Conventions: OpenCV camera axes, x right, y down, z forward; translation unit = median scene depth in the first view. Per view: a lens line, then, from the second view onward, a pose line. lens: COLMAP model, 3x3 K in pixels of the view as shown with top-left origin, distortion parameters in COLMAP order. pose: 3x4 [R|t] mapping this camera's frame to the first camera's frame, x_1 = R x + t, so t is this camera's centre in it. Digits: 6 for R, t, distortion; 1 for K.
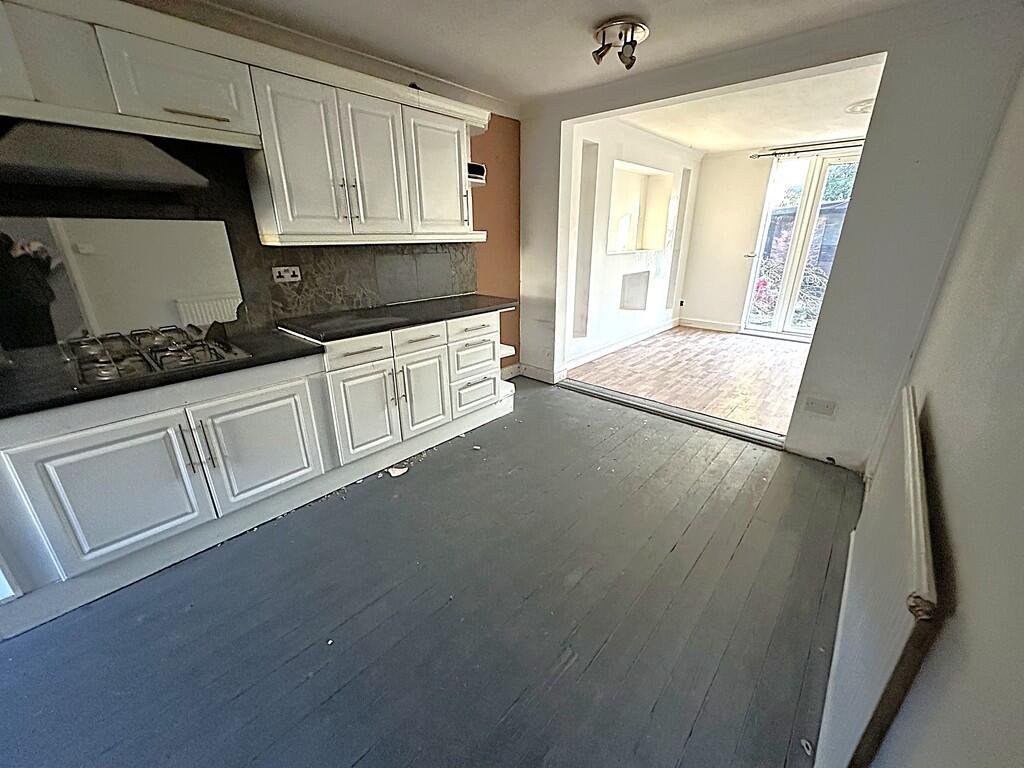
lens RADIAL K [[407.9, 0, 512.0], [0, 407.9, 384.0], [0, 0, 1]] dist [-0.002198, 0.000599]
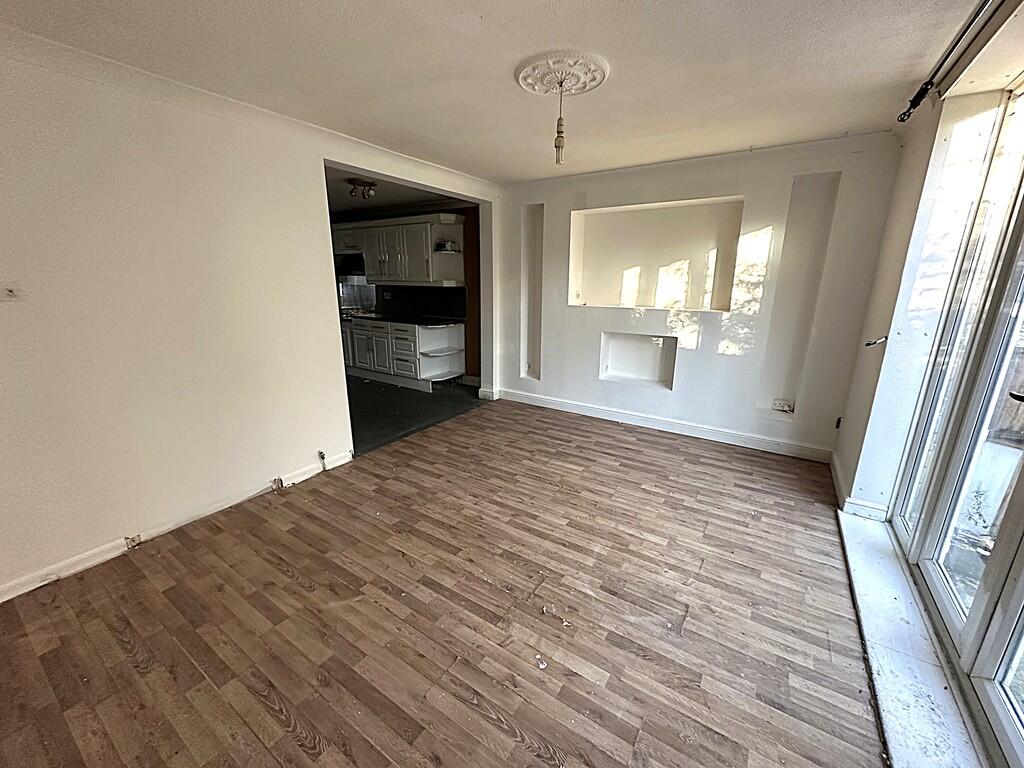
lens RADIAL K [[407.9, 0, 512.0], [0, 407.9, 384.0], [0, 0, 1]] dist [-0.002198, 0.000599]
pose [[0.149784, 0.253935, -0.955553, 1.209650], [-0.346125, 0.918768, 0.189904, -0.290775], [0.926155, 0.302296, 0.225510, 0.733343]]
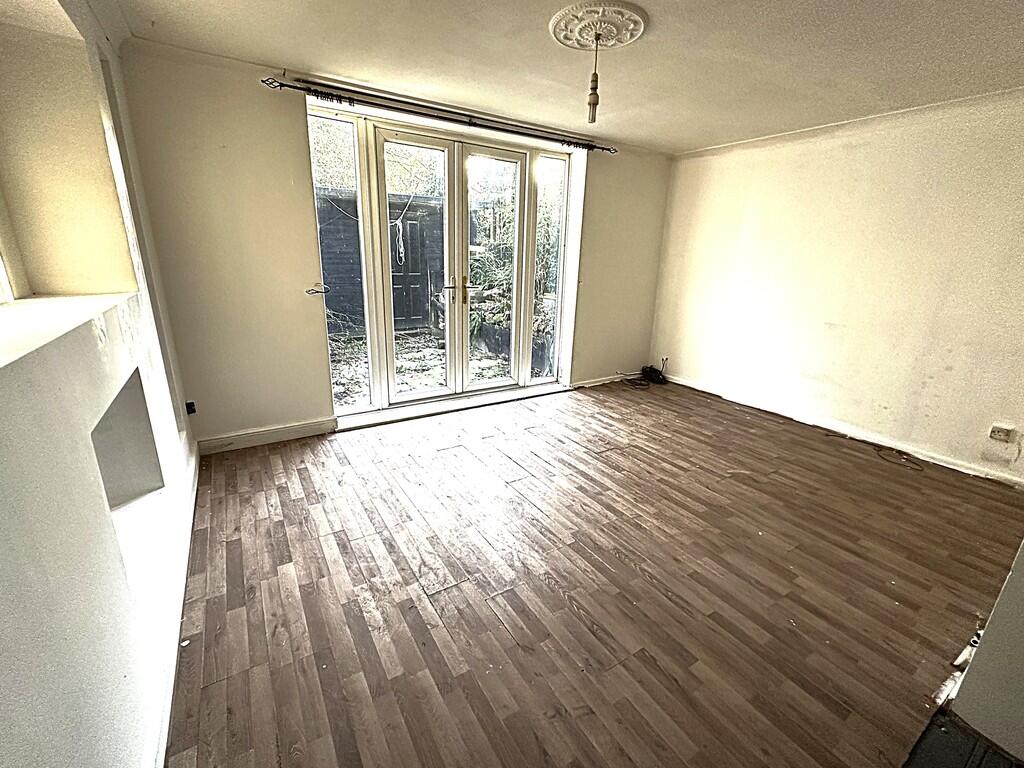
lens RADIAL K [[436.4, 0, 512.0], [0, 436.4, 384.0], [0, 0, 1]] dist [-0.002838, -0.000153]
pose [[0.271889, -0.264133, 0.925370, 0.143795], [0.303987, 0.935932, 0.177831, -0.293270], [-0.913054, 0.232950, 0.334763, 0.799141]]
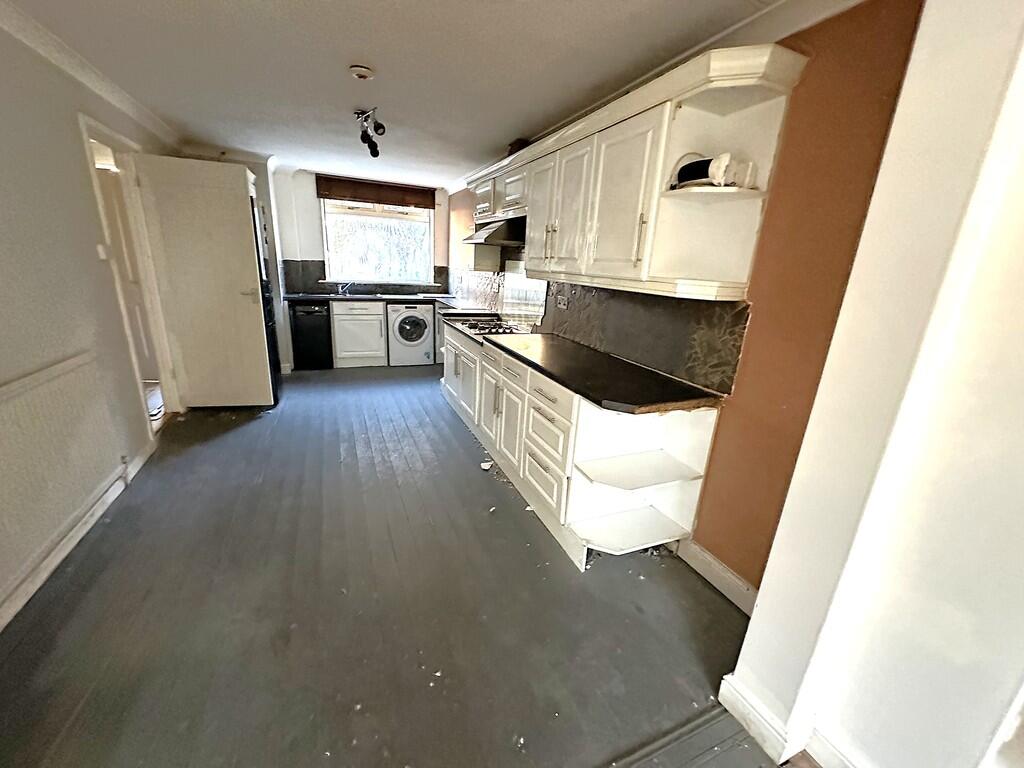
lens RADIAL K [[407.9, 0, 512.0], [0, 407.9, 384.0], [0, 0, 1]] dist [-0.002198, 0.000599]
pose [[-0.419151, 0.240120, -0.875588, 0.392935], [-0.361308, 0.840625, 0.403493, -0.288146], [0.832928, 0.485482, -0.265591, 0.743995]]
